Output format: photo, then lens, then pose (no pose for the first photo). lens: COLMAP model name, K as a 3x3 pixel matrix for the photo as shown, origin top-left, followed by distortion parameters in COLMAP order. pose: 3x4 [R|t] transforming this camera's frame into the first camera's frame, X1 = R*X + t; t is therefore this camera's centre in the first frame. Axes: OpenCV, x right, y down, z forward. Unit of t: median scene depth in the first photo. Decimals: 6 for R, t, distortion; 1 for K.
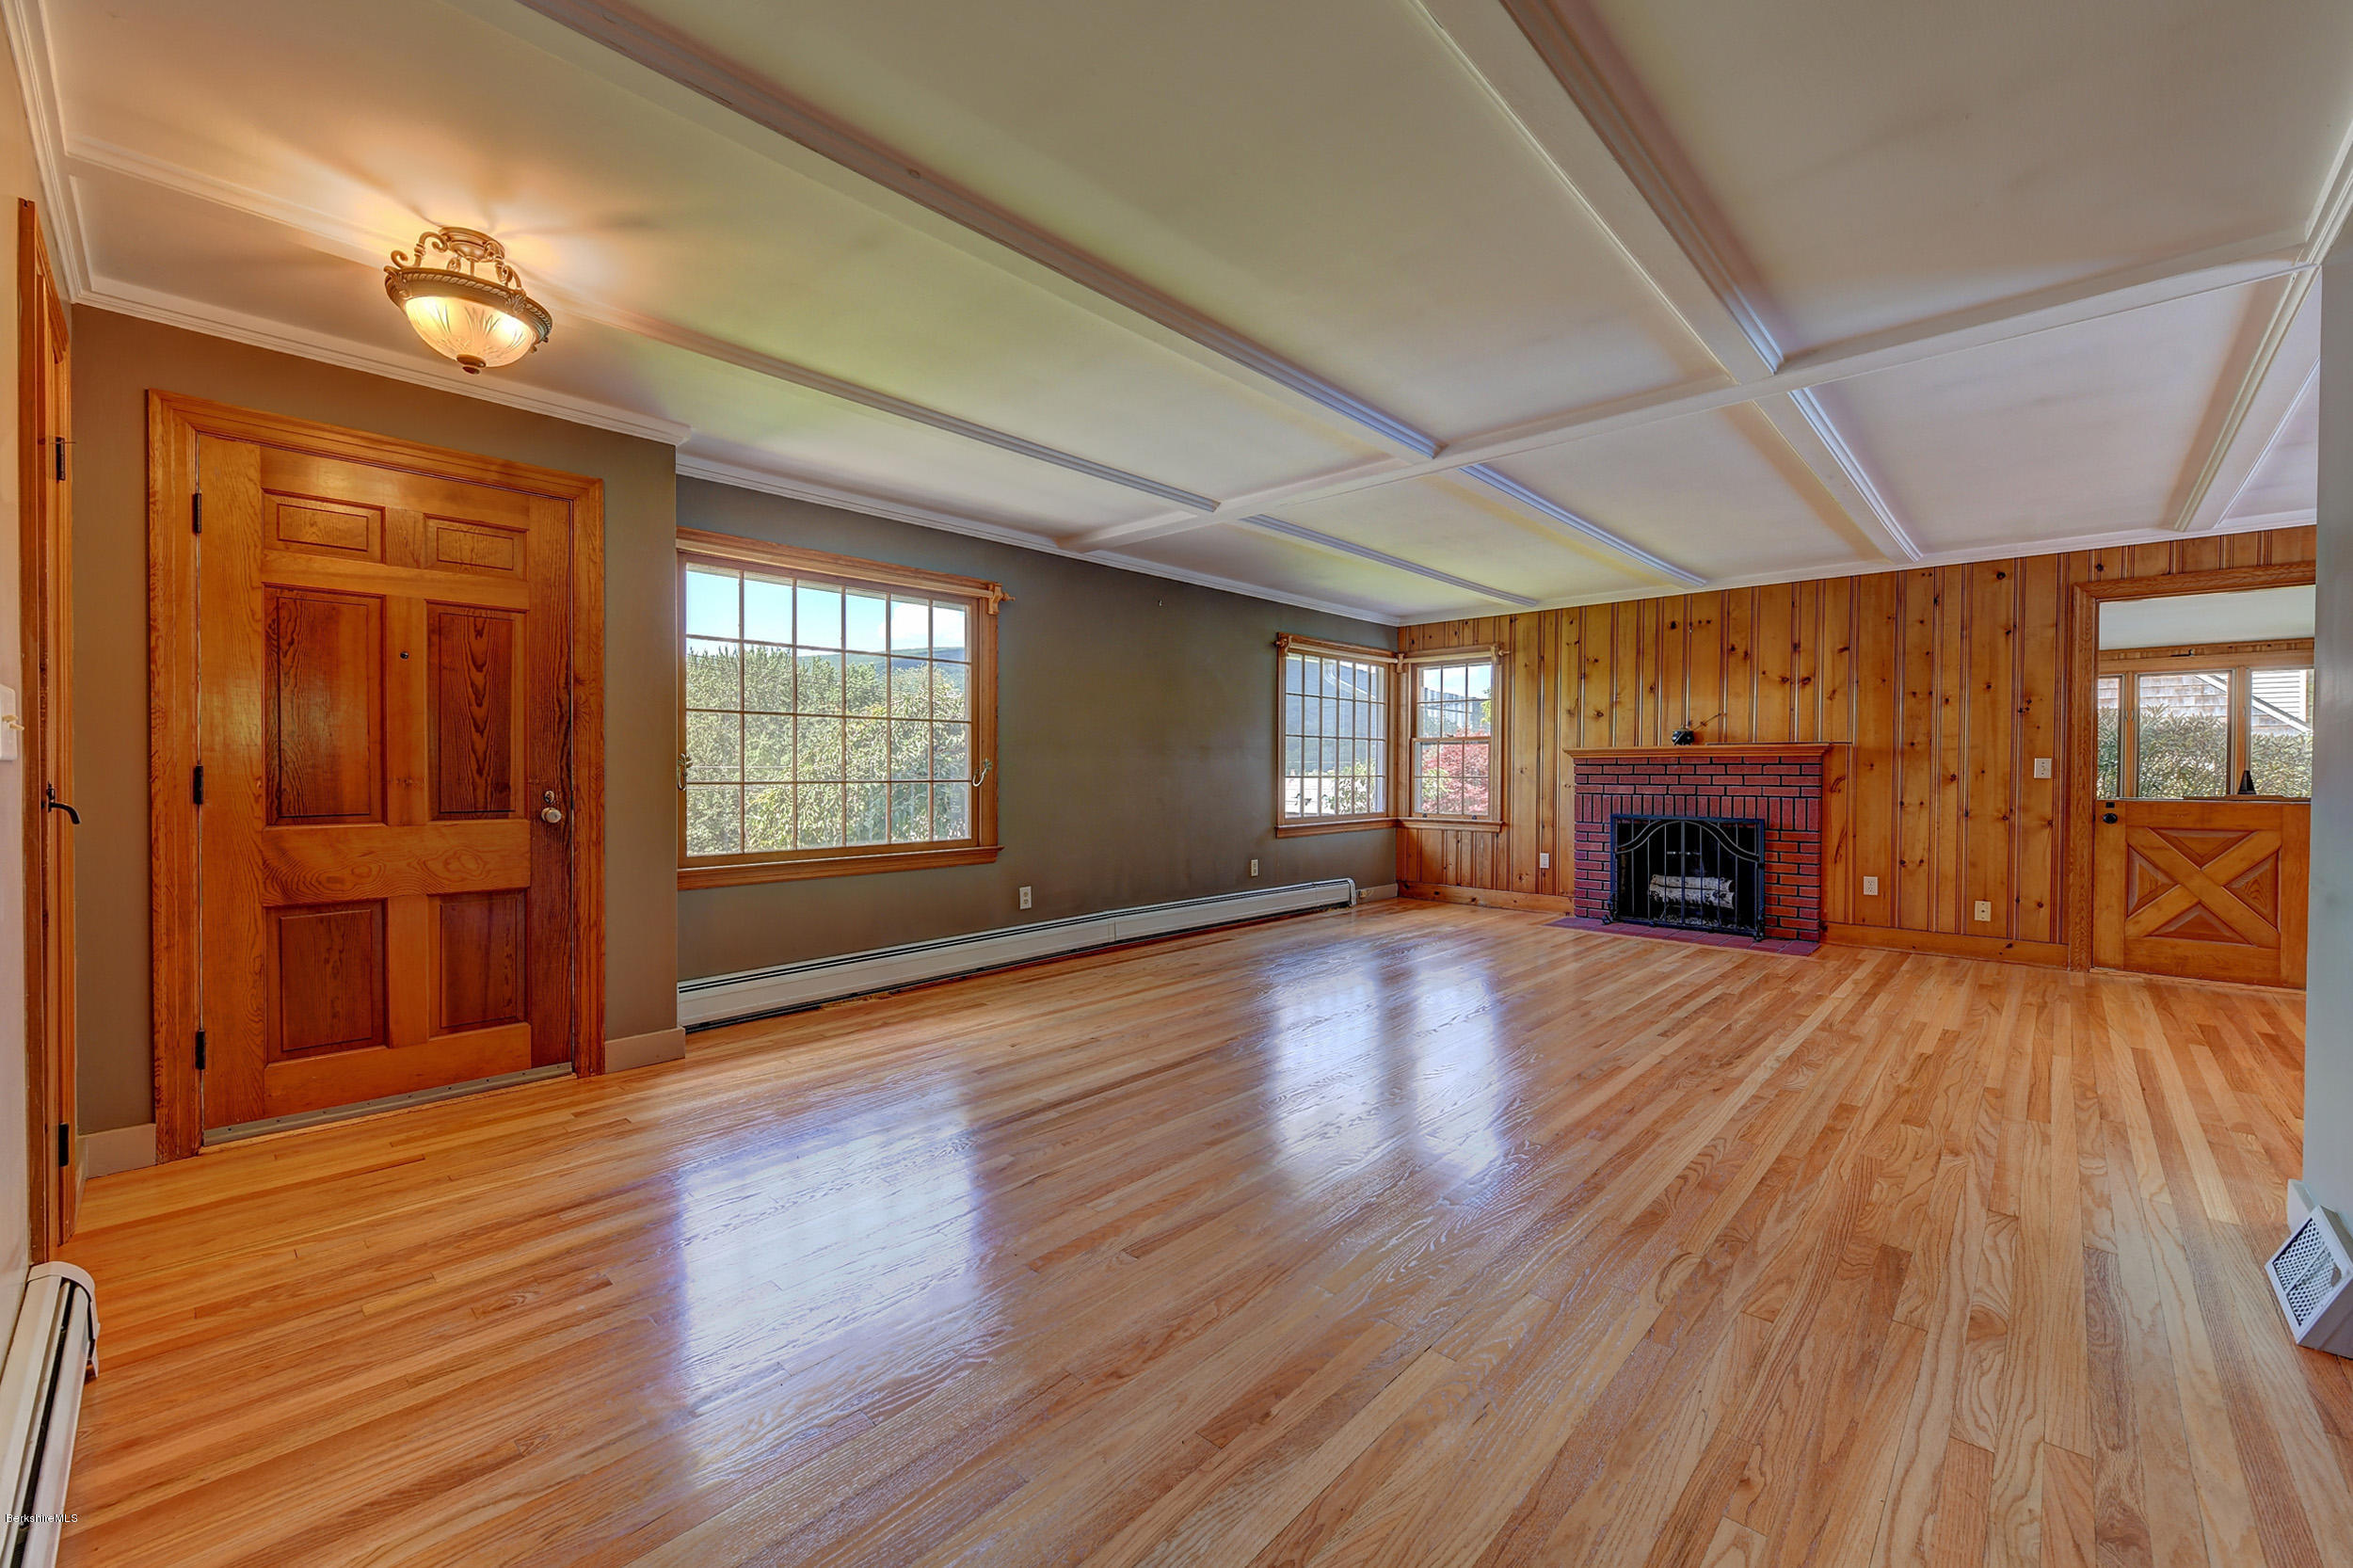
lens RADIAL K [[934.1, 0, 1190.3], [0, 934.1, 808.2], [0, 0, 1]] dist [0.003381, -0.003736]
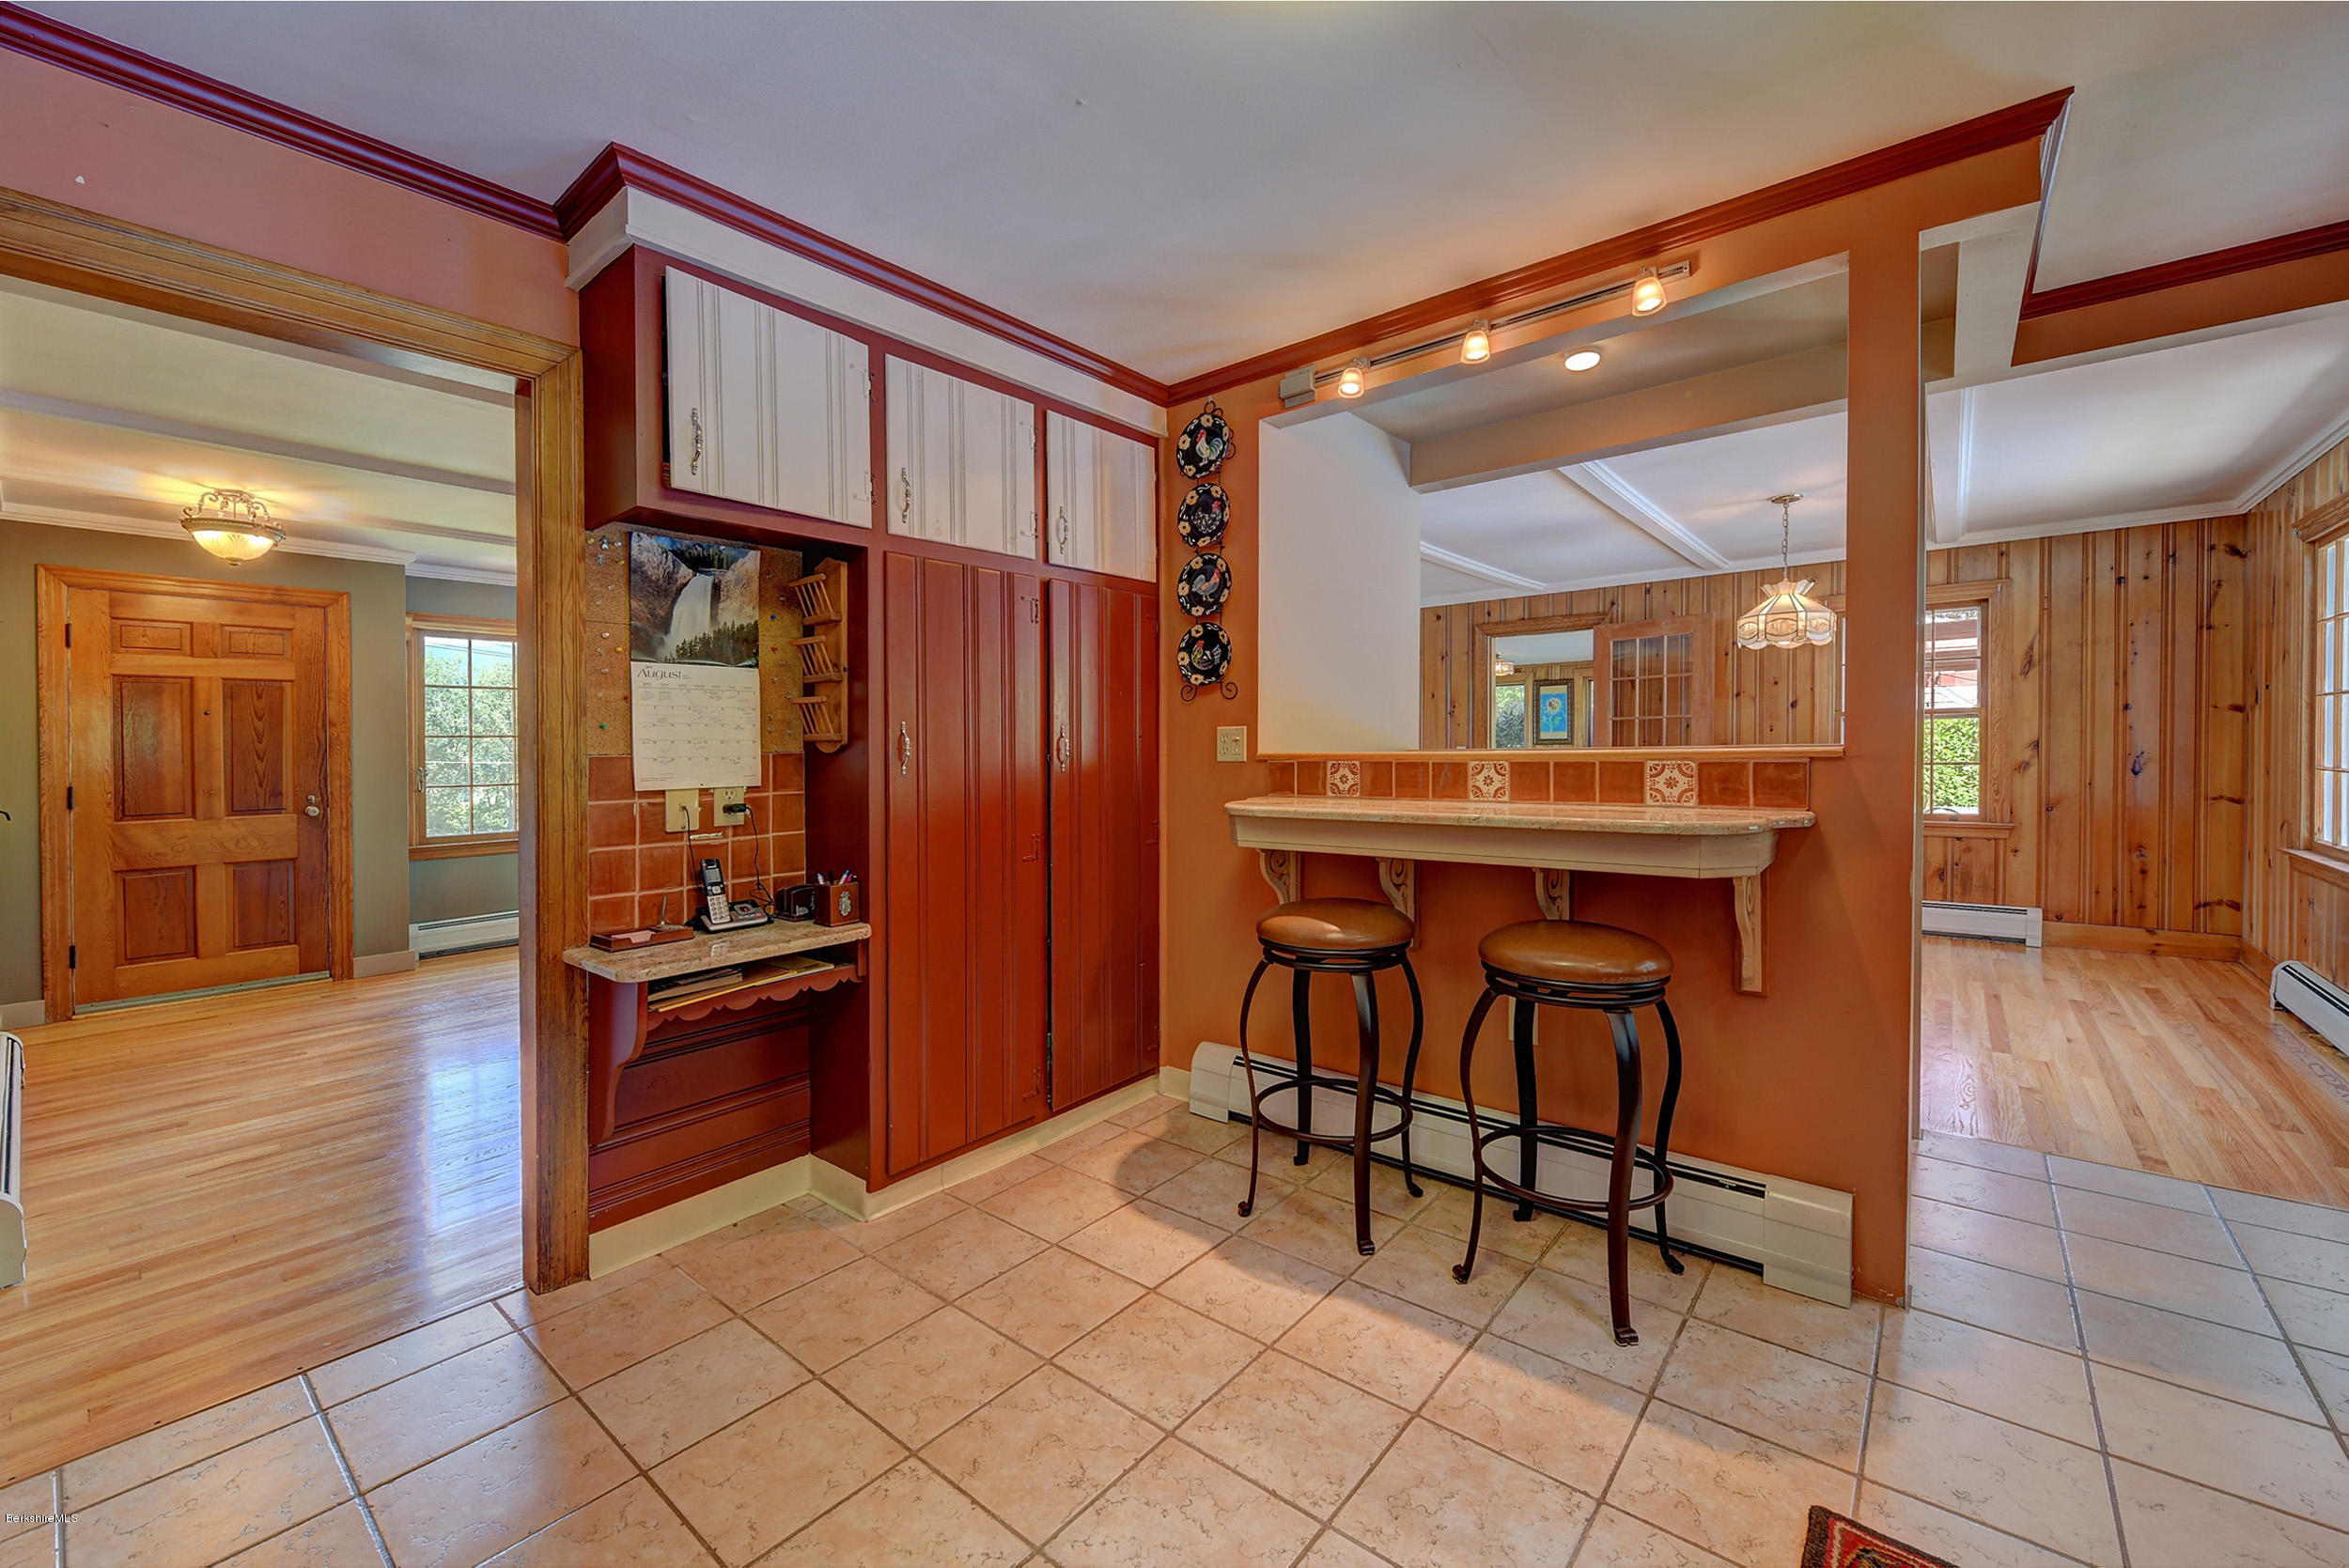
lens RADIAL K [[932.4, 0, 1197.8], [0, 932.4, 777.5], [0, 0, 1]] dist [0.003381, -0.003736]
pose [[0.997412, -0.021565, 0.068594, 0.503011], [0.022521, 0.999659, -0.013200, 0.003917], [-0.068286, 0.014711, 0.997557, -0.479688]]
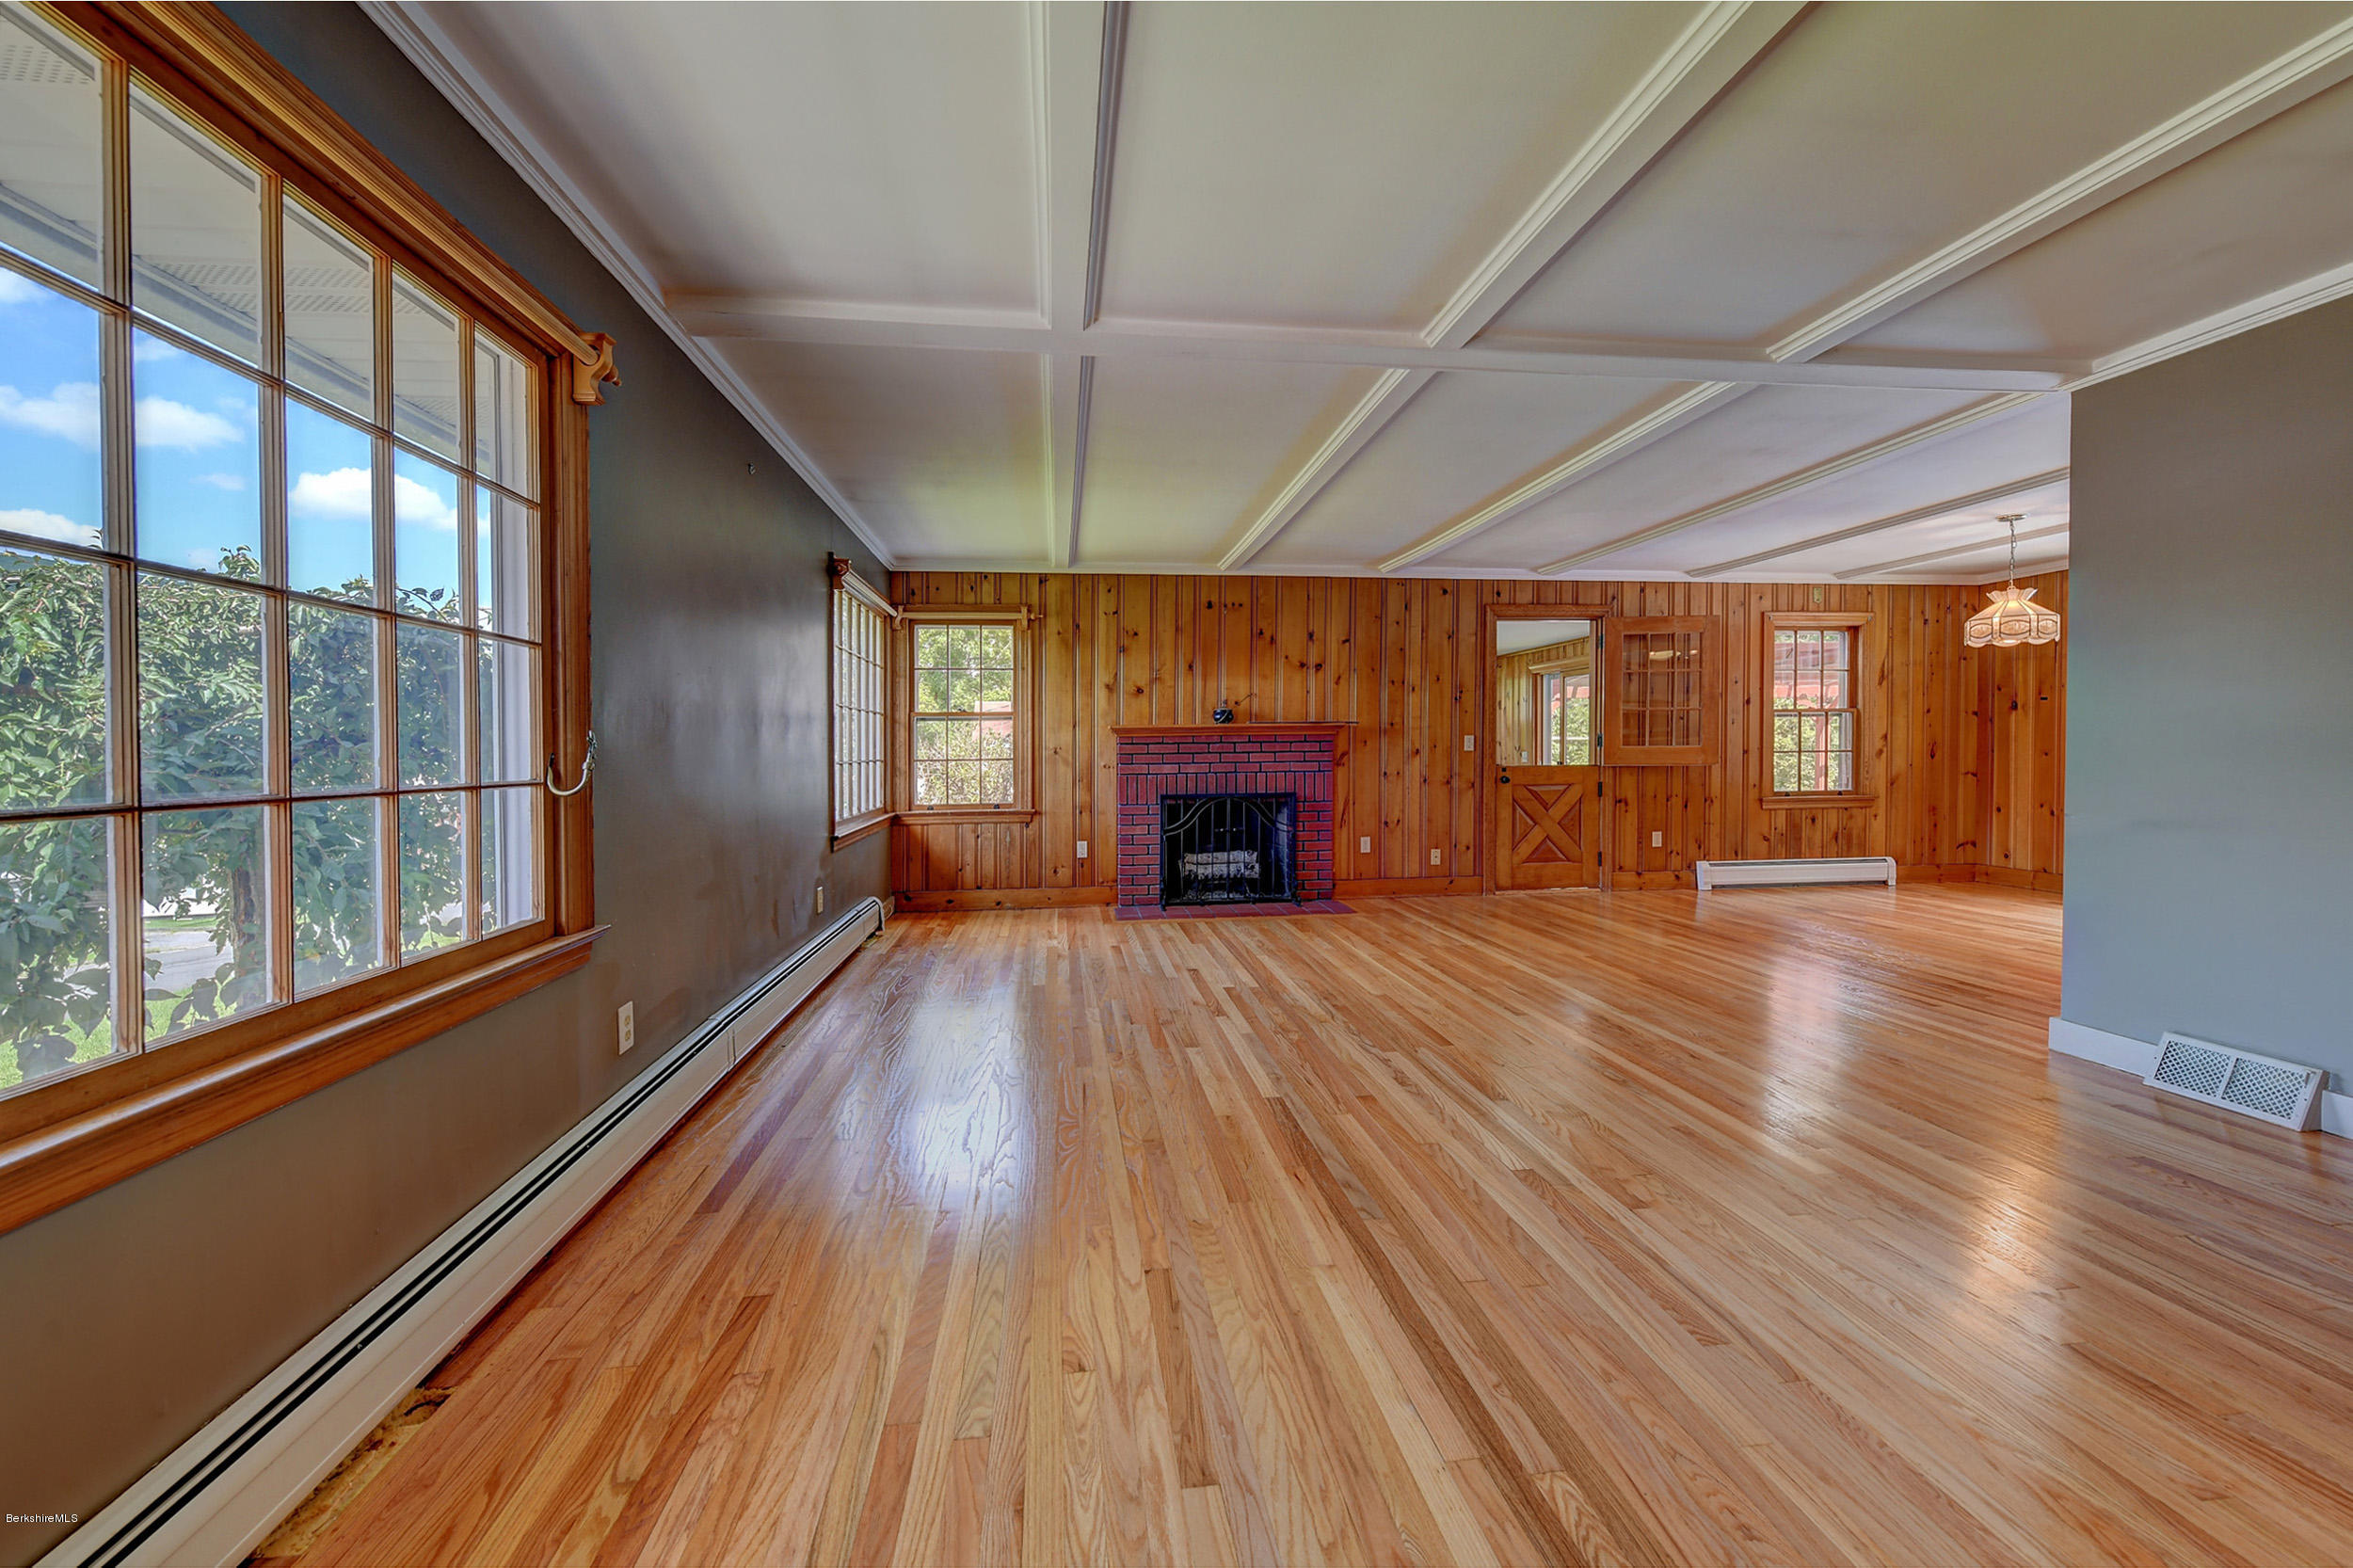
lens RADIAL K [[934.1, 0, 1177.0], [0, 934.1, 785.8], [0, 0, 1]] dist [0.003381, -0.003736]
pose [[0.641451, -0.040120, 0.766114, -0.436467], [0.044833, 0.998885, 0.014772, -0.026148], [-0.765853, 0.024871, 0.642535, 0.592059]]
